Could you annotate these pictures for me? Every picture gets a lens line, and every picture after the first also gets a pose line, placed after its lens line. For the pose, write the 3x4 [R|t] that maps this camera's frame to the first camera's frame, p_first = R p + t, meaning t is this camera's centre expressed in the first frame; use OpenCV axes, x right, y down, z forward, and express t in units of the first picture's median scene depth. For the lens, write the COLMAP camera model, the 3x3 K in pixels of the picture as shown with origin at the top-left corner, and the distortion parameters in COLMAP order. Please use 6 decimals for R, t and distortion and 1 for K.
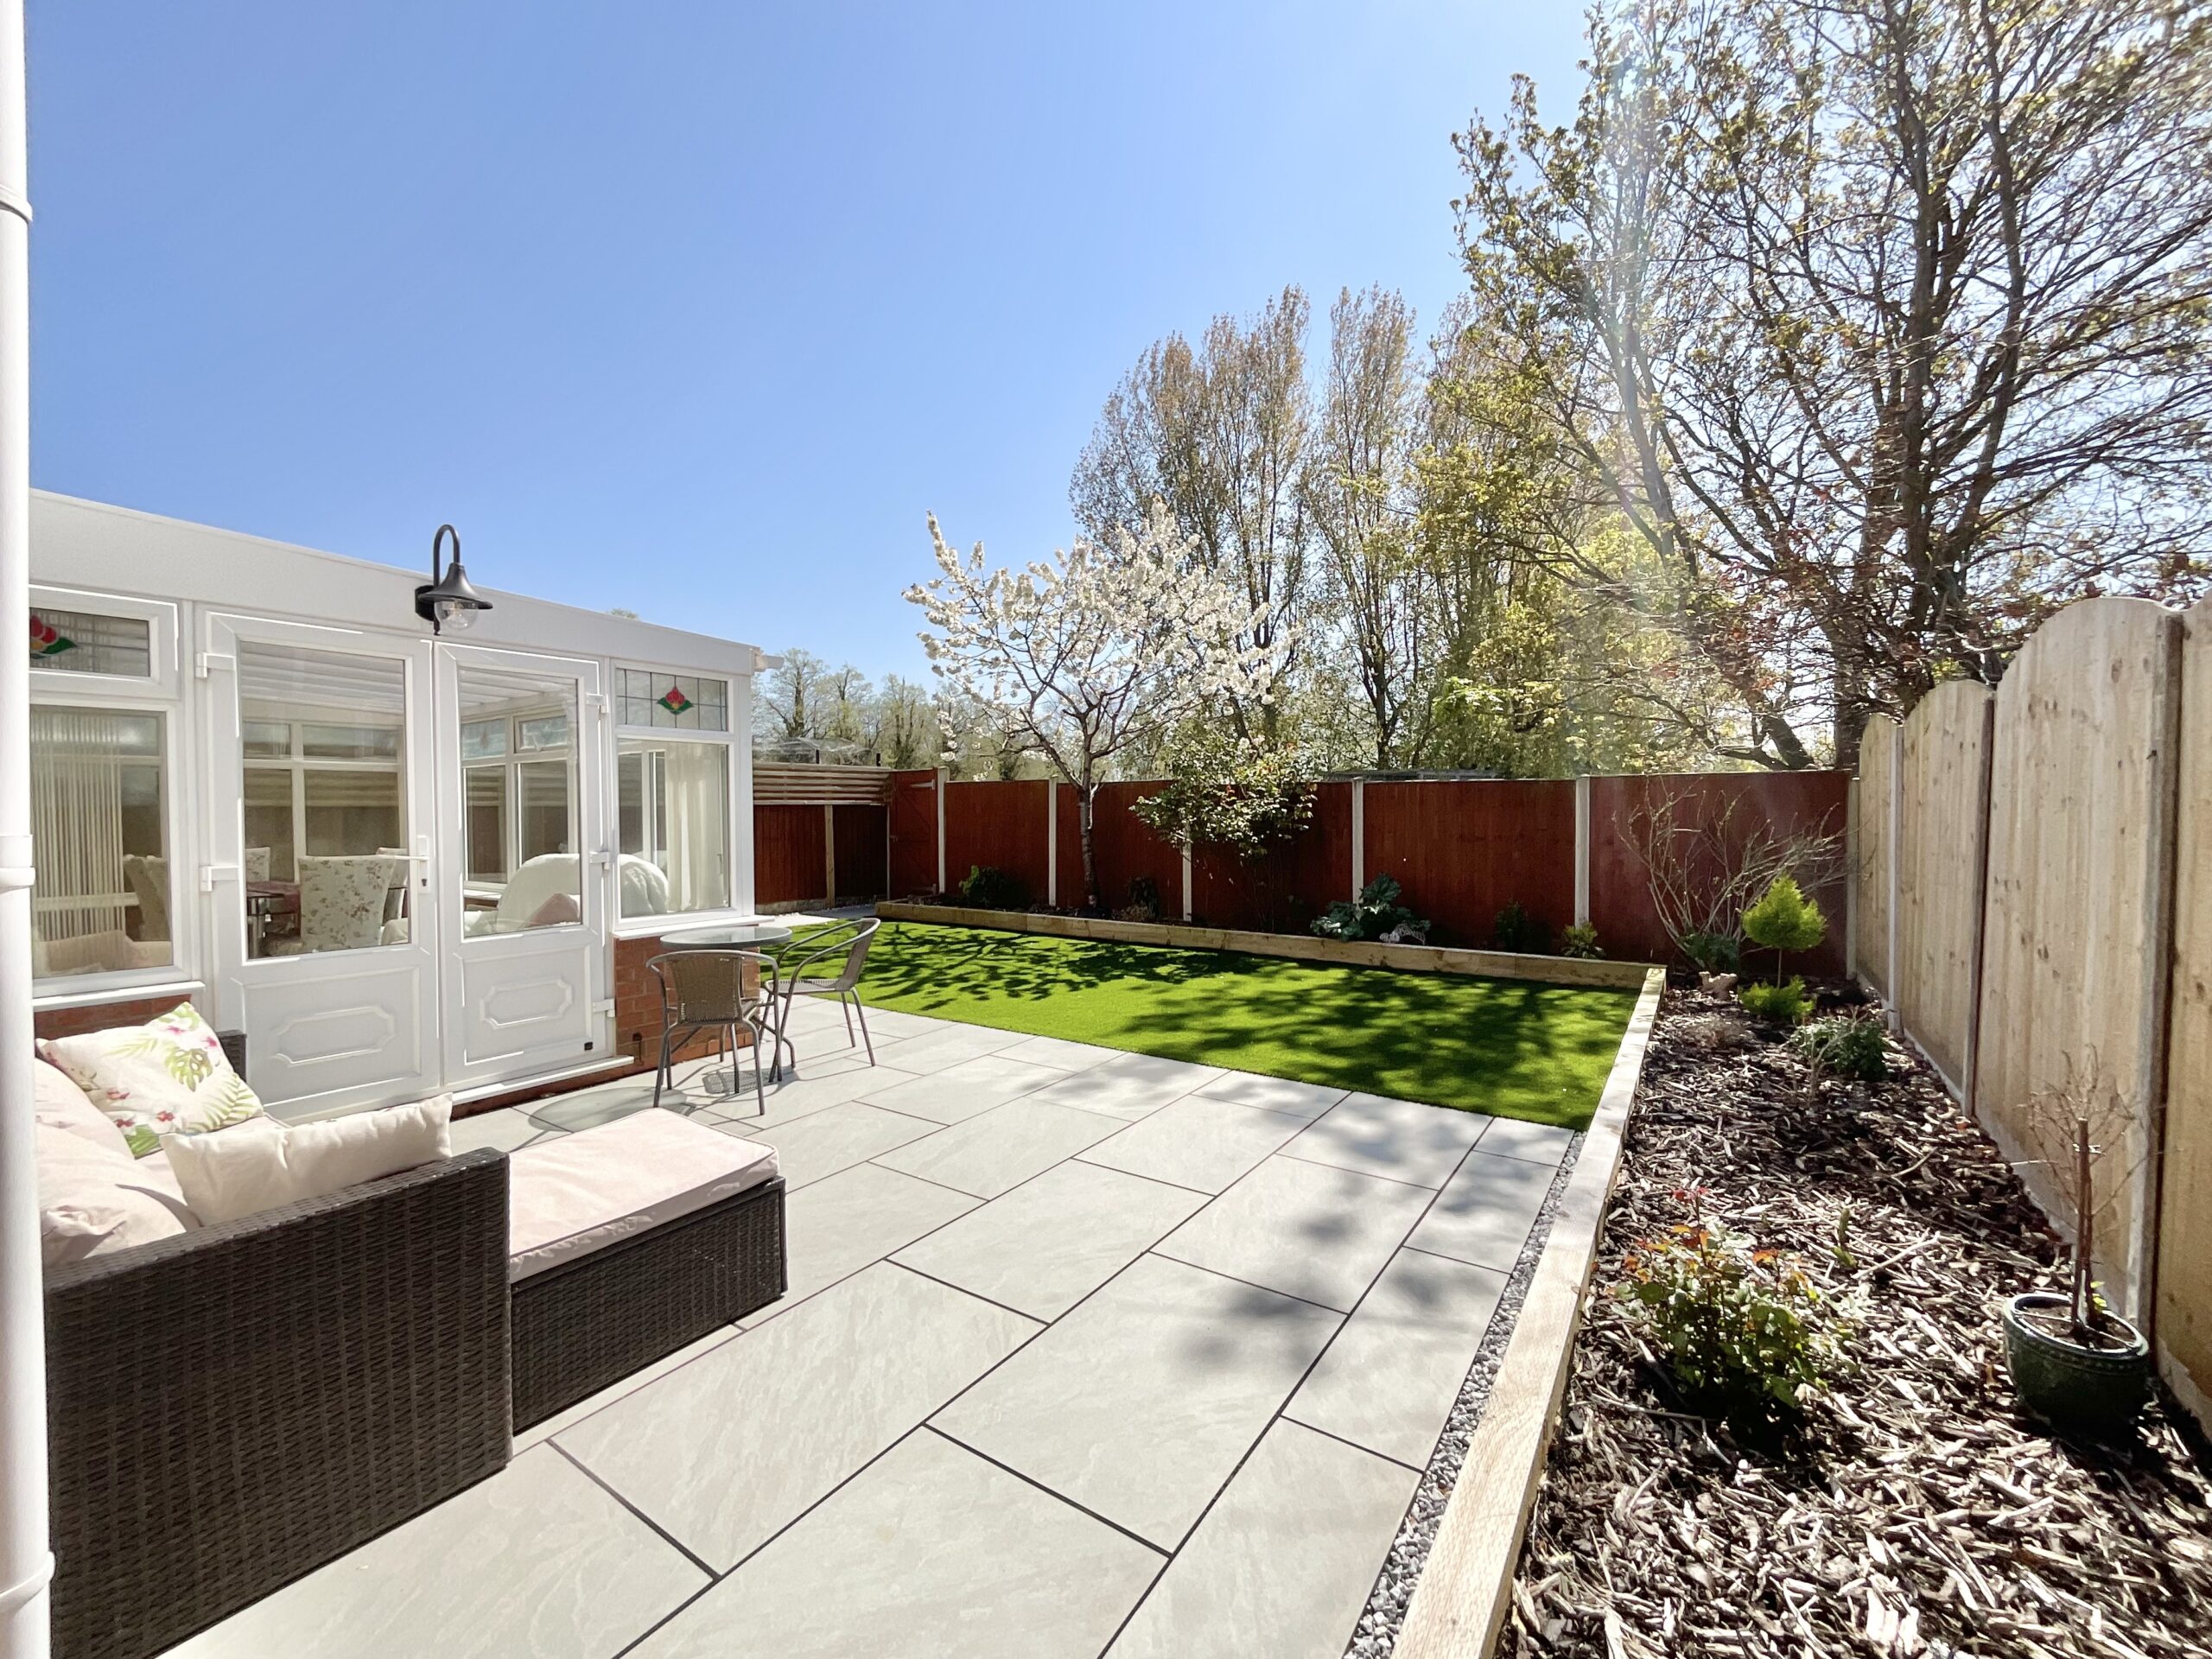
lens RADIAL K [[898.0, 0, 1062.5], [0, 898.0, 837.5], [0, 0, 1]] dist [-0.003926, 0.001135]
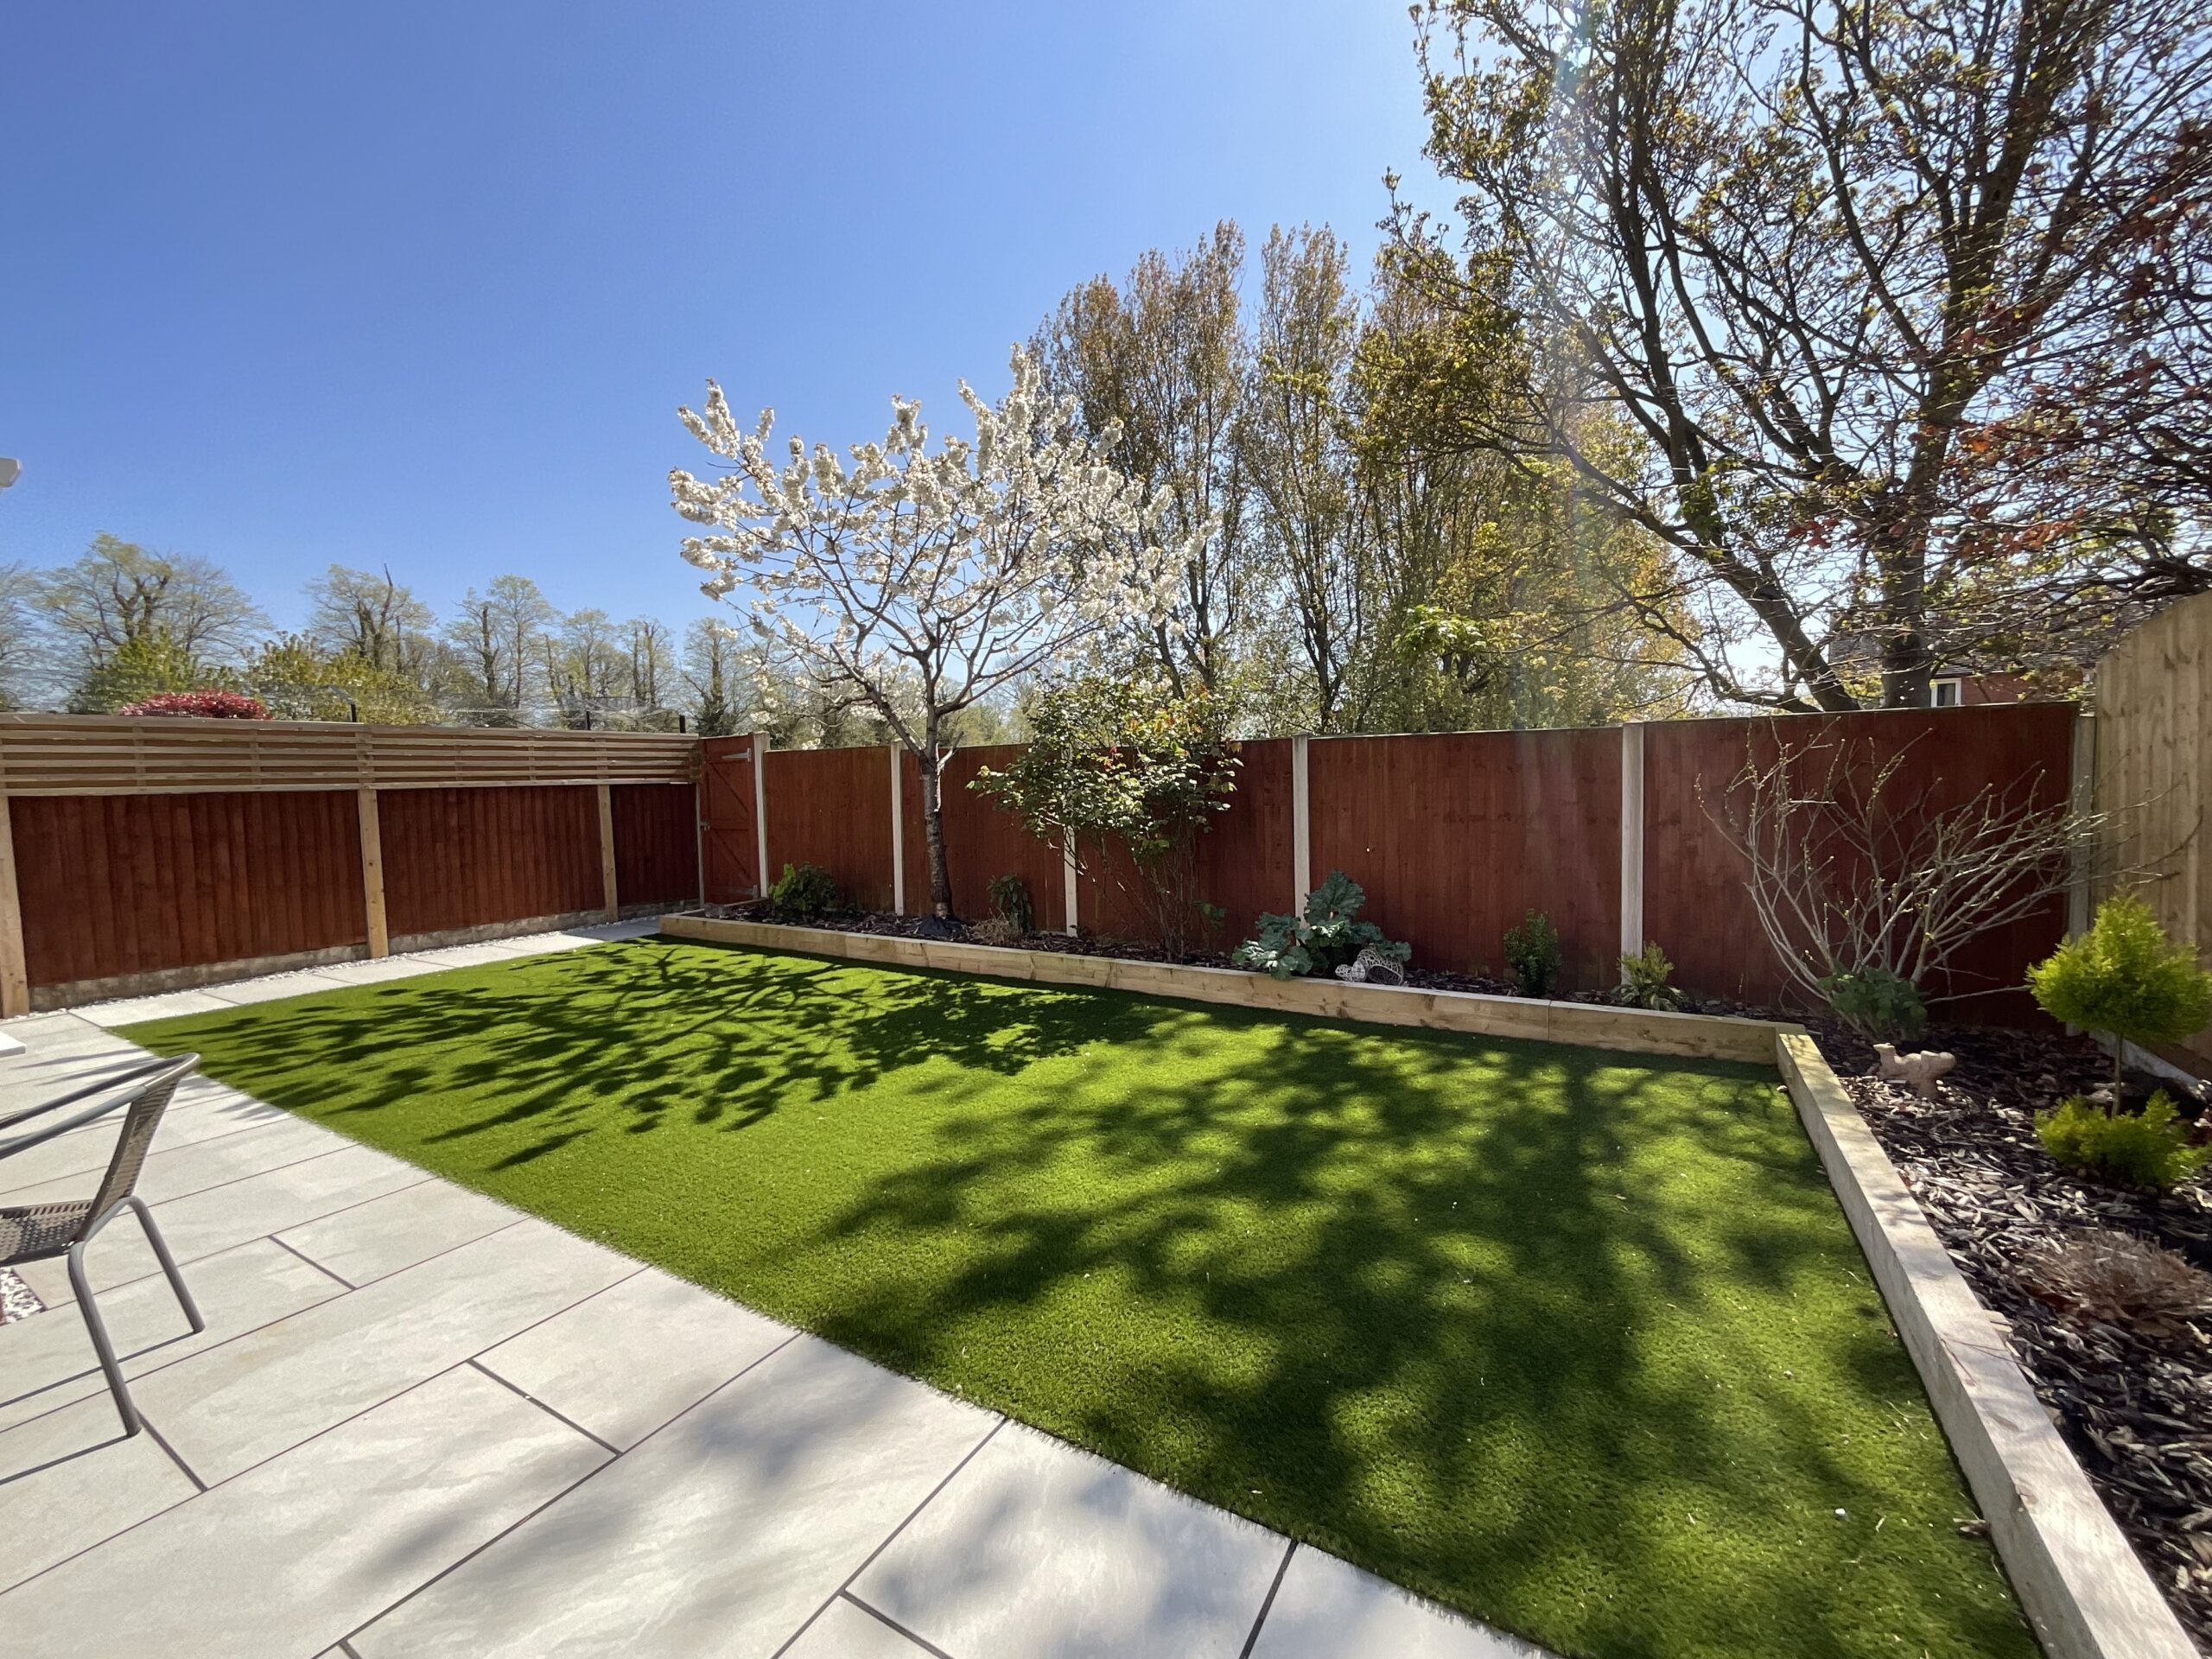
lens RADIAL K [[898.0, 0, 1097.0], [0, 898.0, 826.8], [0, 0, 1]] dist [-0.003926, 0.001135]
pose [[0.995594, -0.022853, 0.090943, 0.089683], [0.021307, 0.999612, 0.017938, -0.007462], [-0.091317, -0.015921, 0.995695, 0.254684]]
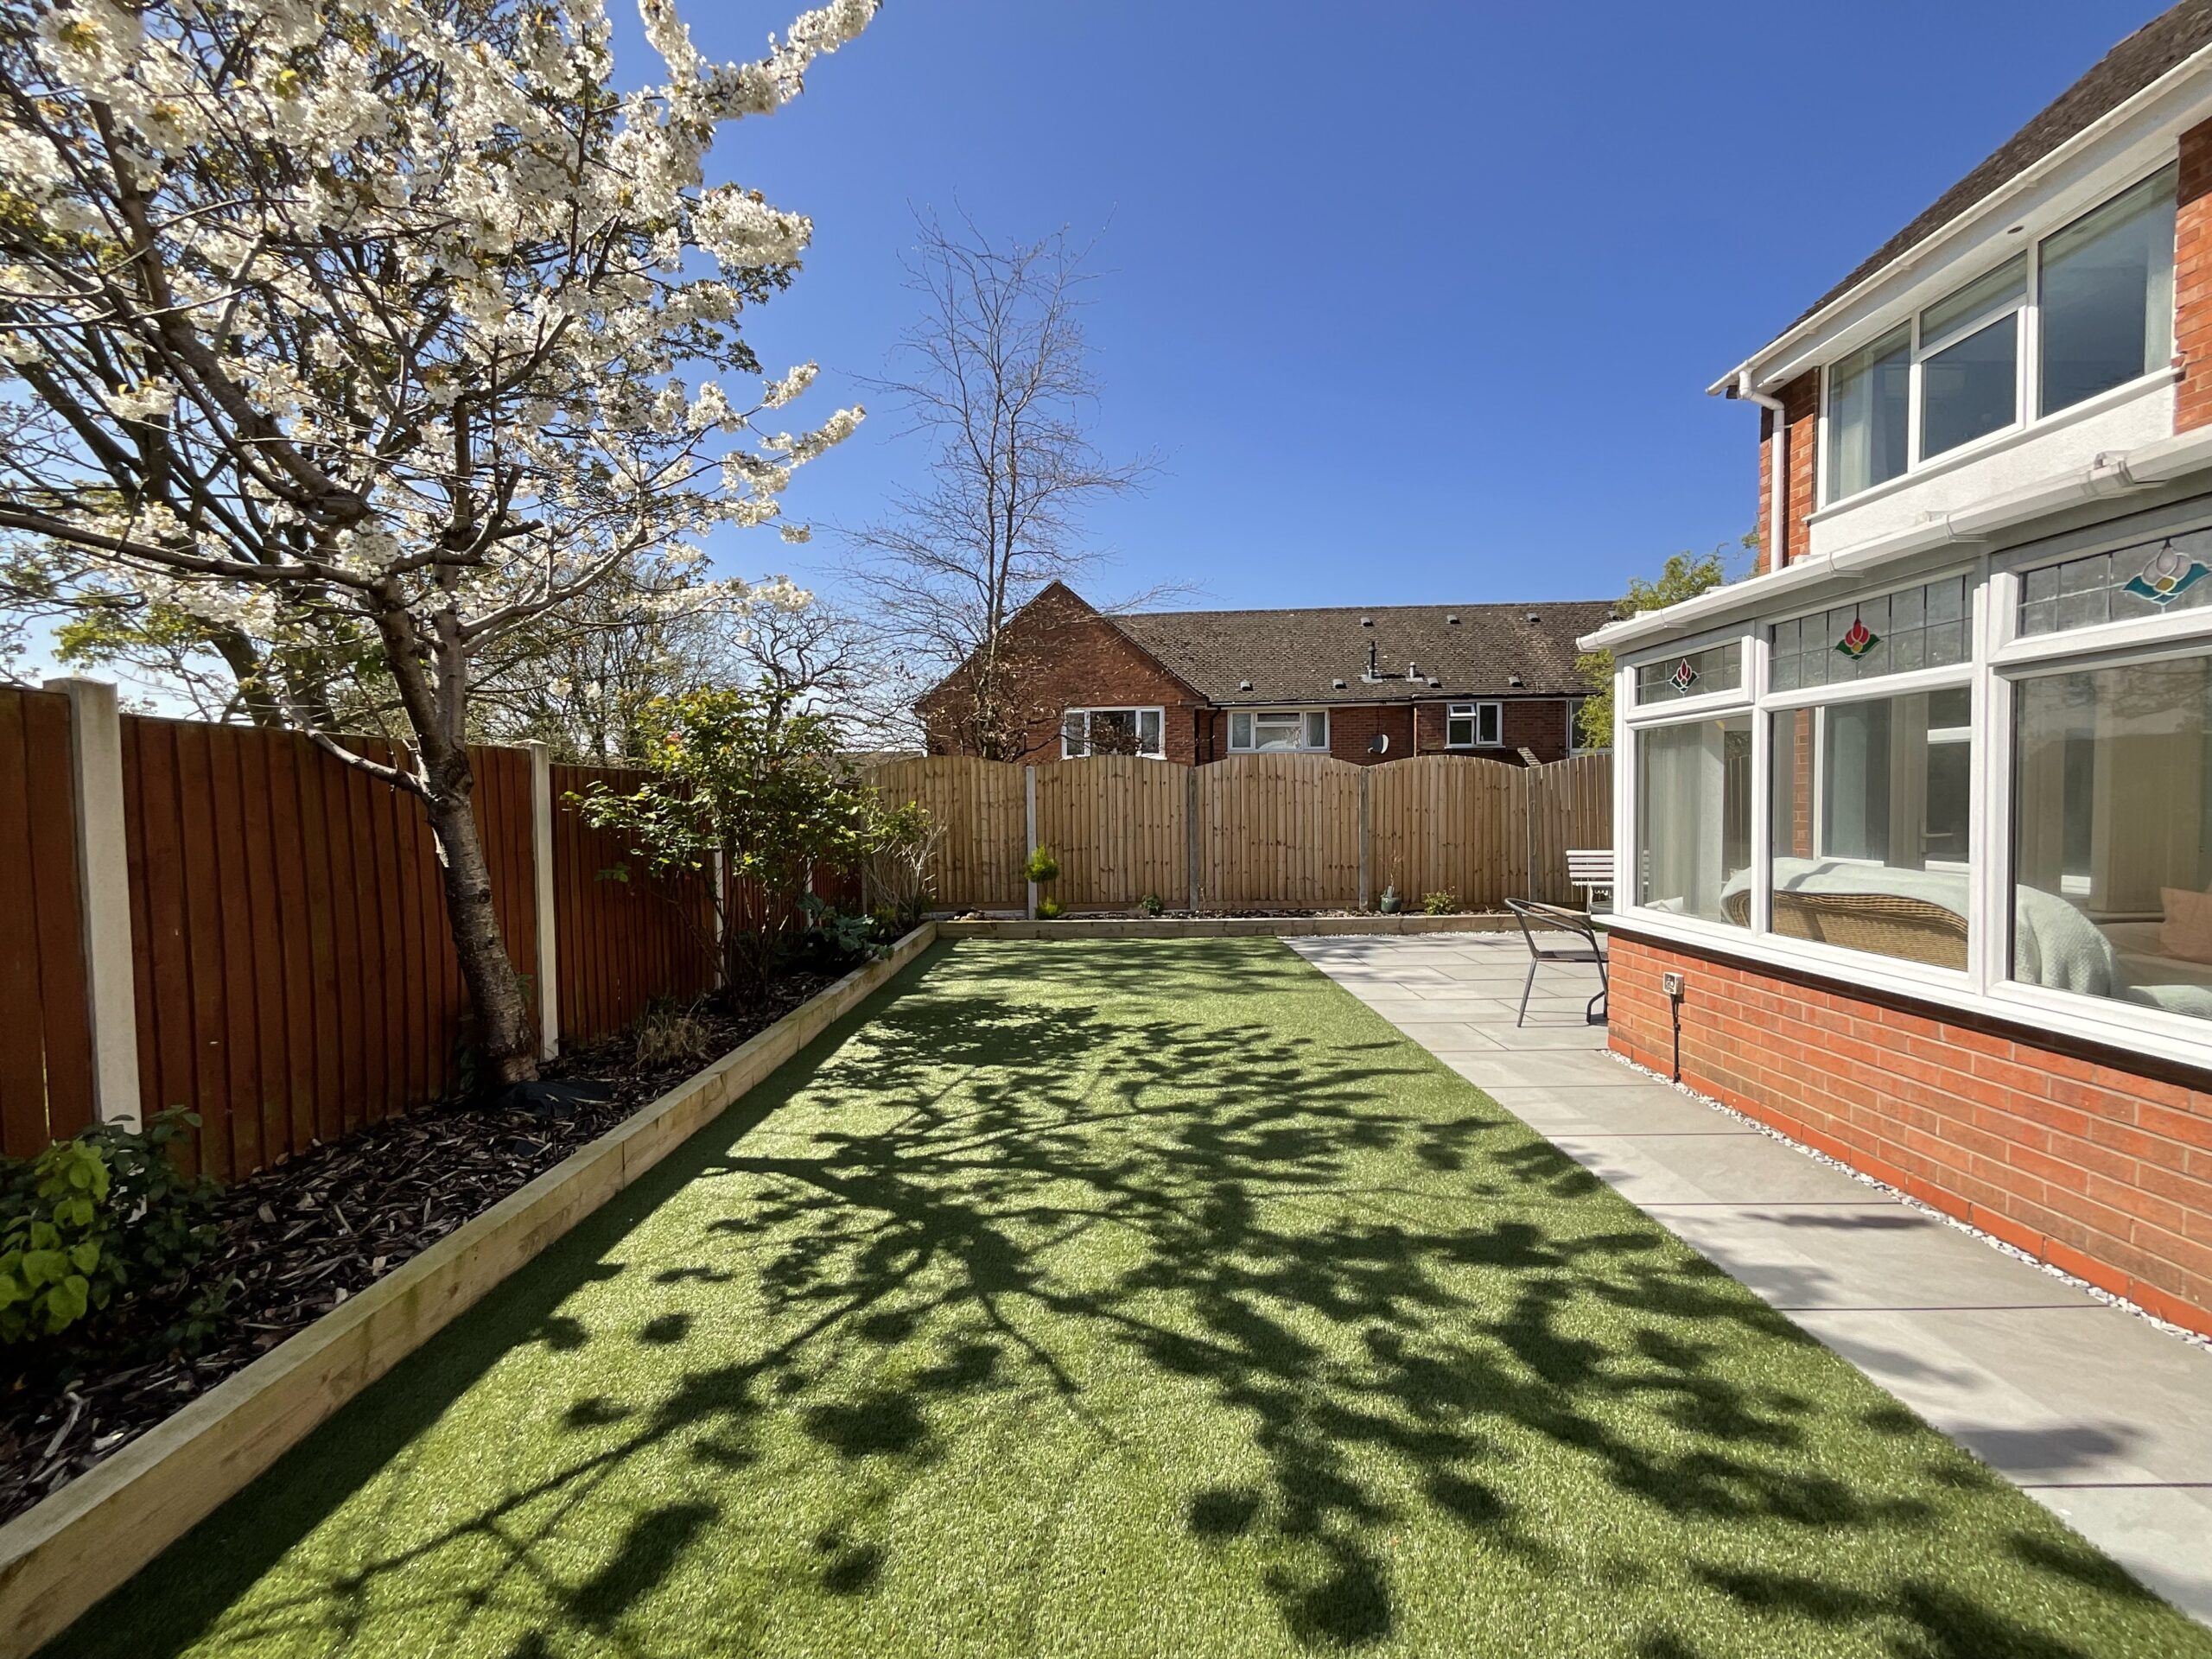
lens RADIAL K [[898.0, 0, 1108.9], [0, 898.0, 831.3], [0, 0, 1]] dist [-0.003926, 0.001135]
pose [[-0.606229, -0.014026, 0.795166, -0.367132], [0.038890, 0.998126, 0.047255, -0.030663], [-0.794339, 0.059571, -0.604547, 0.966109]]
